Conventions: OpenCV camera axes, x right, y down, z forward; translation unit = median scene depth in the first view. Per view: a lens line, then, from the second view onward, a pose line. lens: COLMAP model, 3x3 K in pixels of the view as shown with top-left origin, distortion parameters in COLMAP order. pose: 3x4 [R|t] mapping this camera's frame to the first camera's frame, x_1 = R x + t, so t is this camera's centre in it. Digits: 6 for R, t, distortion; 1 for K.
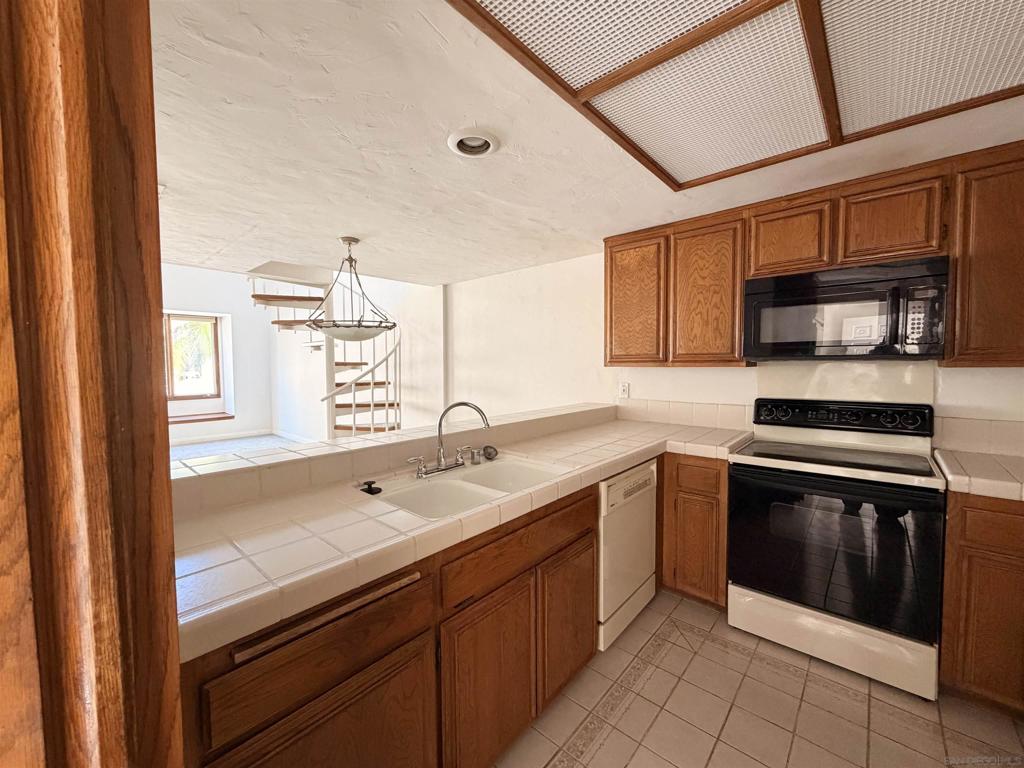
lens RADIAL K [[412.5, 0, 505.9], [0, 412.5, 383.7], [0, 0, 1]] dist [0.000747, 0.002627]
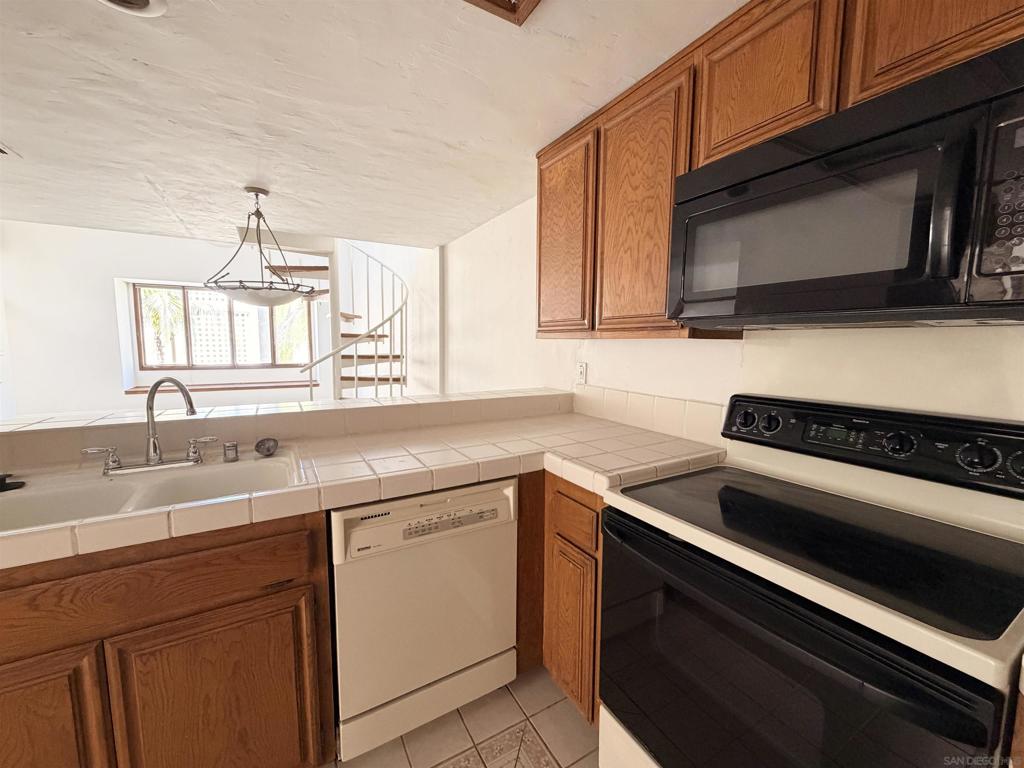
lens RADIAL K [[412.5, 0, 505.9], [0, 412.5, 383.7], [0, 0, 1]] dist [0.000747, 0.002627]
pose [[0.948274, 0.046625, -0.314011, 0.483775], [-0.029961, 0.997885, 0.057689, -0.003007], [0.316037, -0.045297, 0.947665, 0.349220]]
